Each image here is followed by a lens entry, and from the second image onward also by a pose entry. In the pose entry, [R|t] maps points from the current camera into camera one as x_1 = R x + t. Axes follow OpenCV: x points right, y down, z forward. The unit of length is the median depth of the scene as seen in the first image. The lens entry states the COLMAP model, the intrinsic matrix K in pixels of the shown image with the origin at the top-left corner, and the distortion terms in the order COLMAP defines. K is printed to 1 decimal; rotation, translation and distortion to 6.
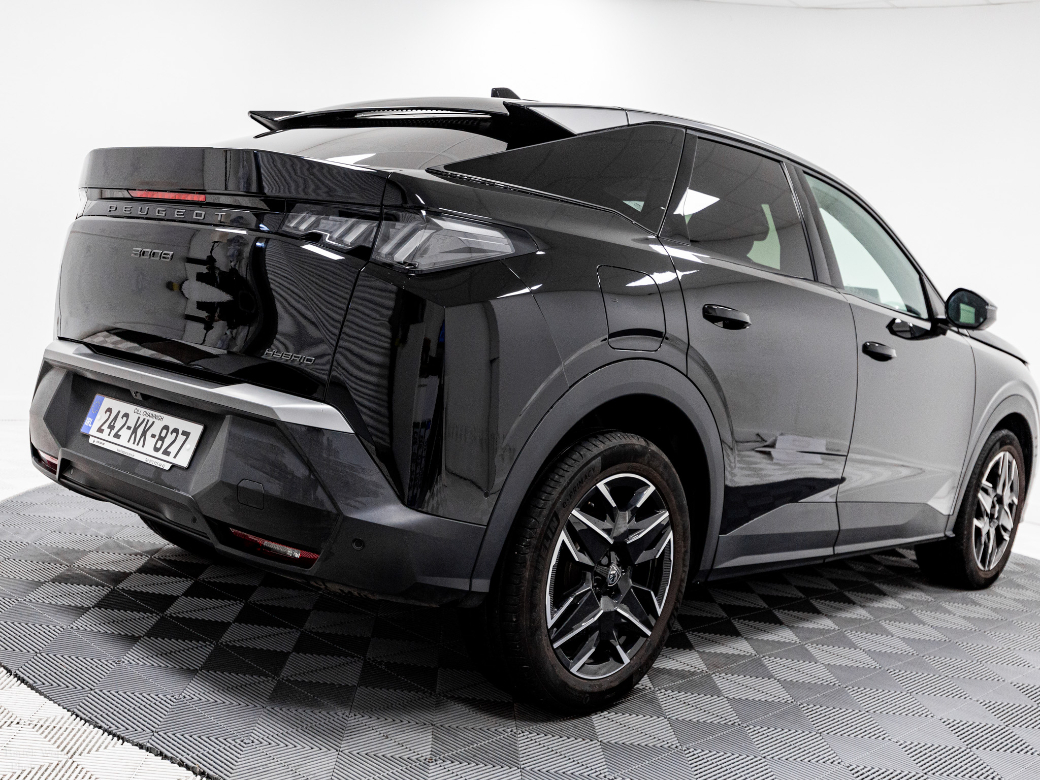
lens RADIAL K [[1095.3, 0, 520.0], [0, 1095.3, 390.0], [0, 0, 1]] dist [0.003512, -0.003582]
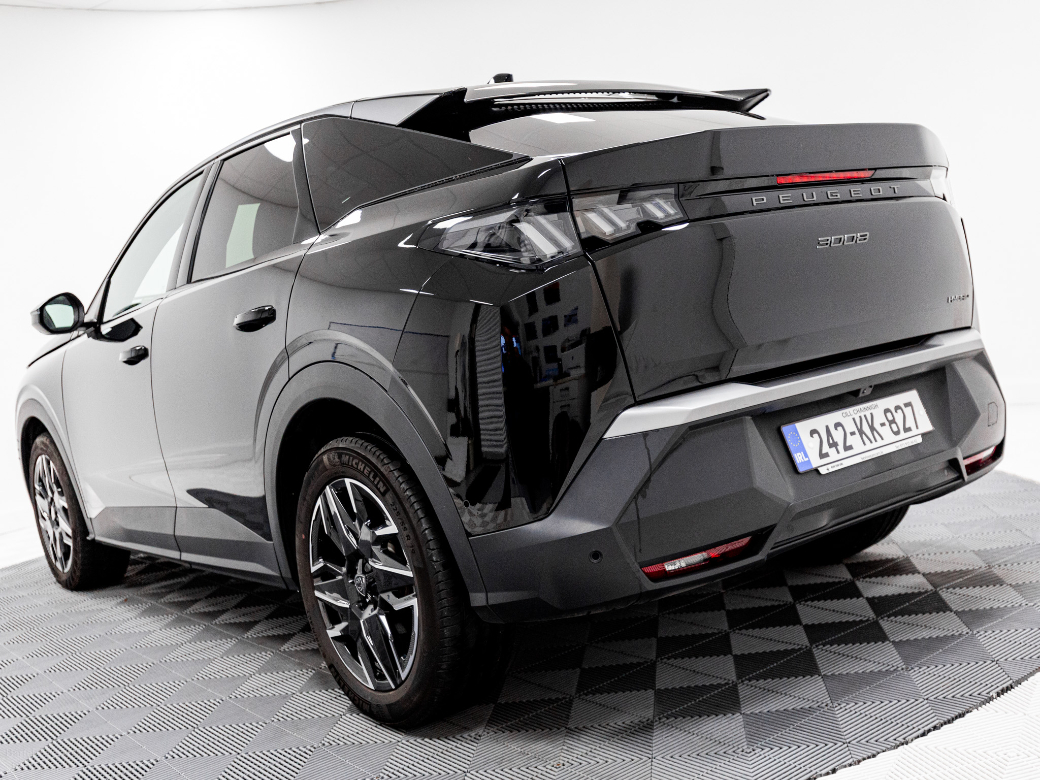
lens RADIAL K [[1095.3, 0, 520.0], [0, 1095.3, 390.0], [0, 0, 1]] dist [0.003512, -0.003582]
pose [[0.177797, -0.222853, 0.958501, -1.254188], [0.241369, 0.954143, 0.177067, -0.224767], [-0.954007, 0.199870, 0.223433, 1.039984]]
